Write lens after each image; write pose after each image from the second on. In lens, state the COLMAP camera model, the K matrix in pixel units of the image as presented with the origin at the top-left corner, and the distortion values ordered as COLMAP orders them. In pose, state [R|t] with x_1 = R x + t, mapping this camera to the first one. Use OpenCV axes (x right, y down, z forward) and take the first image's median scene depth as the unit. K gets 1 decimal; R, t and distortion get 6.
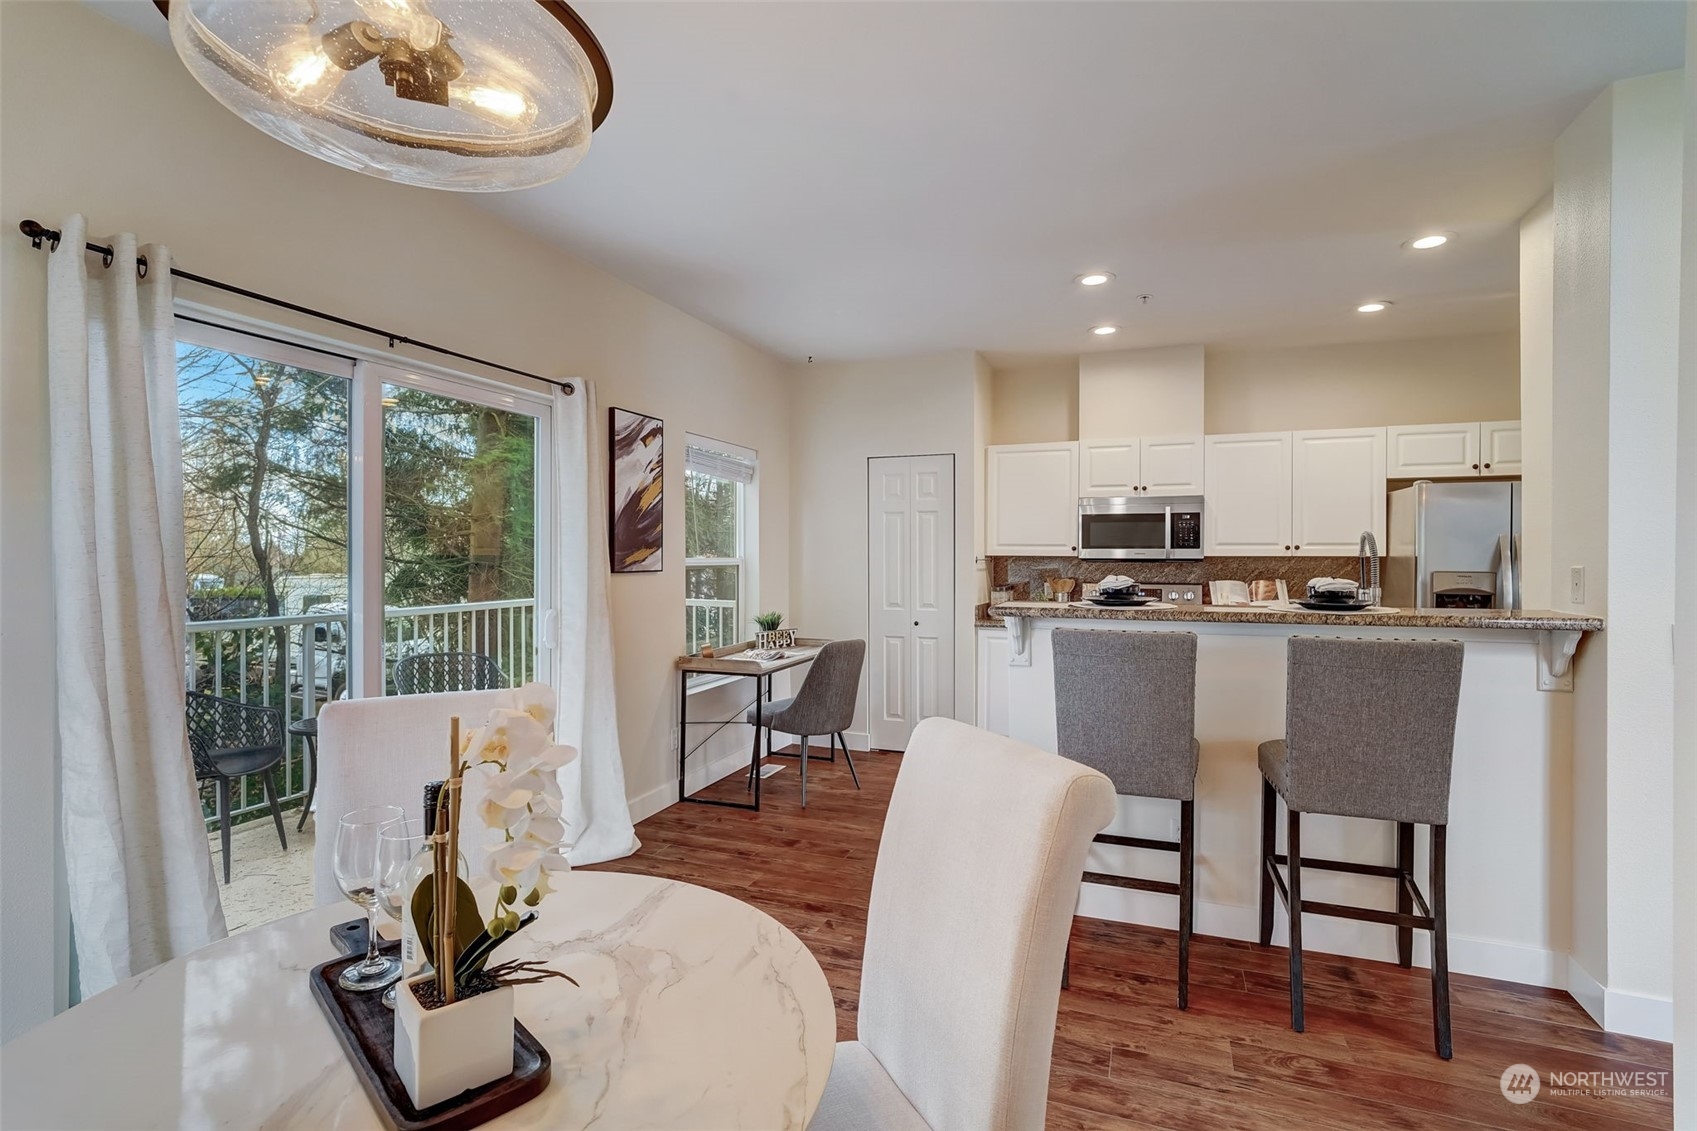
lens RADIAL K [[791.9, 0, 853.9], [0, 791.9, 557.9], [0, 0, 1]] dist [0.012667, 0.000200]
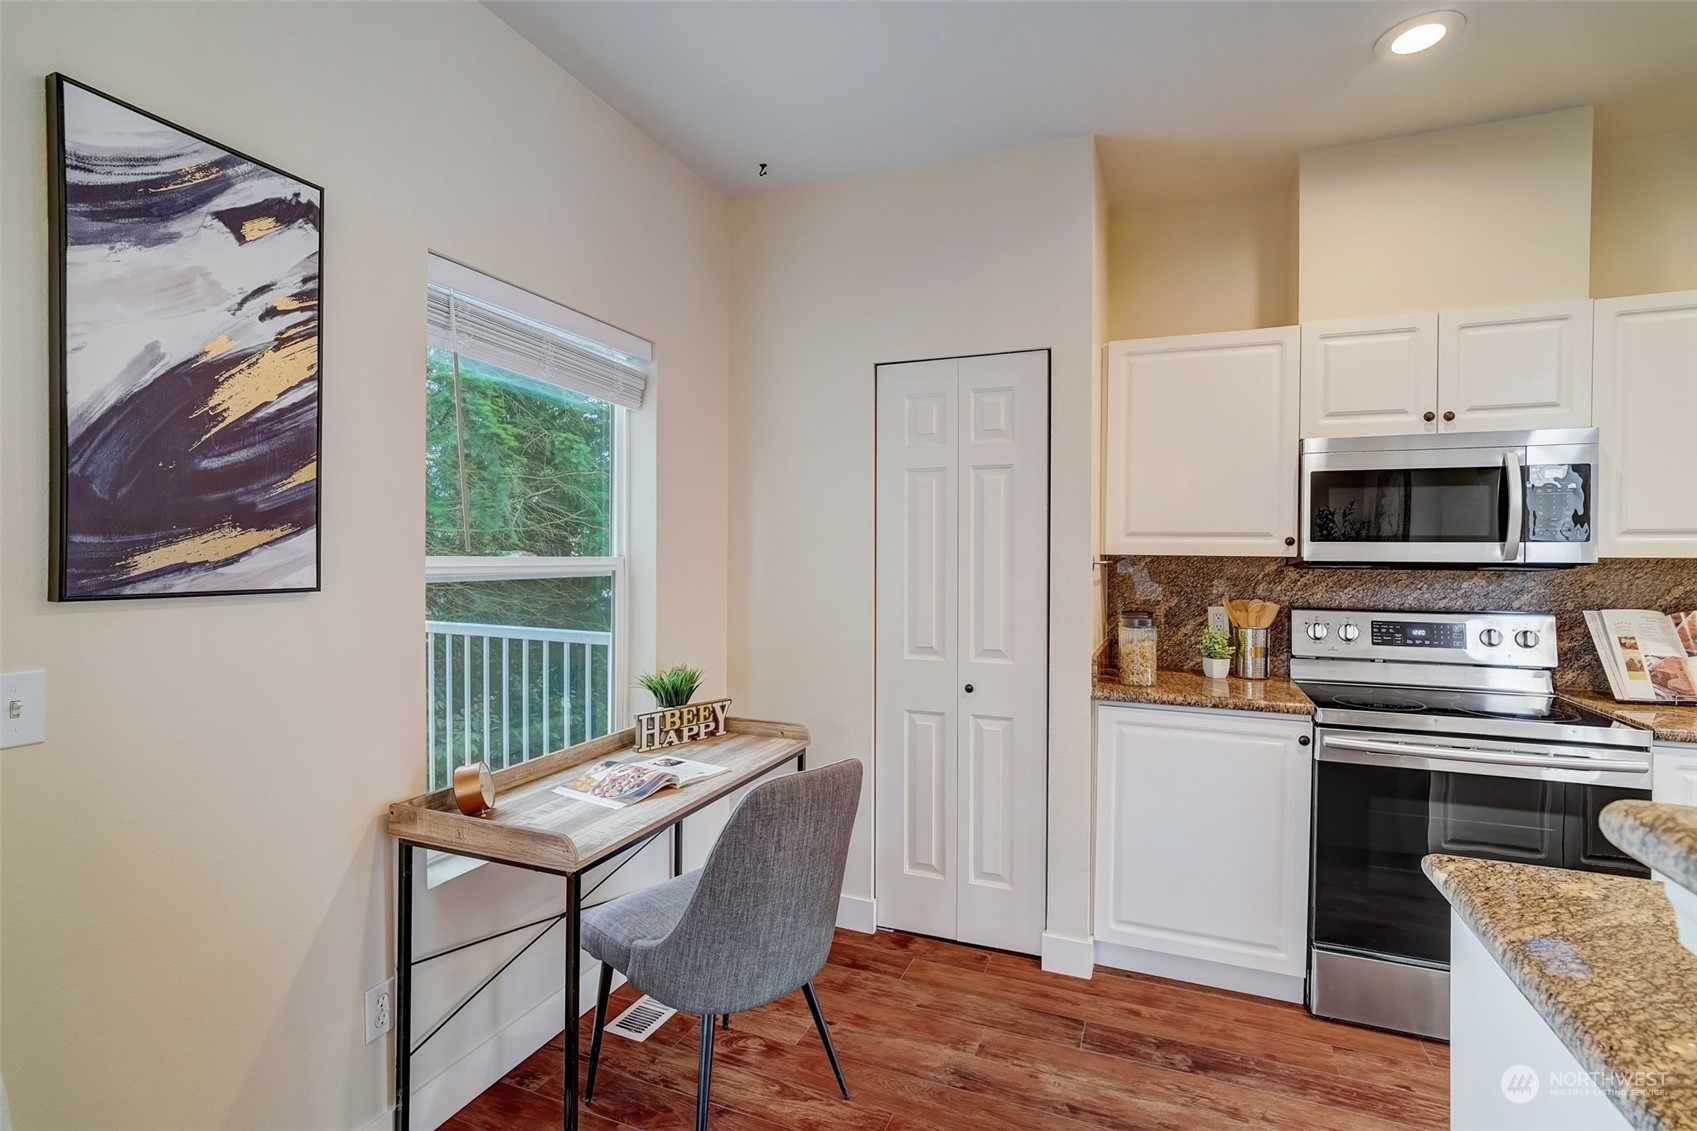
lens RADIAL K [[800.0, 0, 852.8], [0, 800.0, 559.0], [0, 0, 1]] dist [-0.002352, 0.001001]
pose [[0.999789, 0.005179, -0.019864, 0.015893], [-0.005164, 0.999986, 0.000791, 0.000169], [0.019868, -0.000689, 0.999802, 0.539461]]
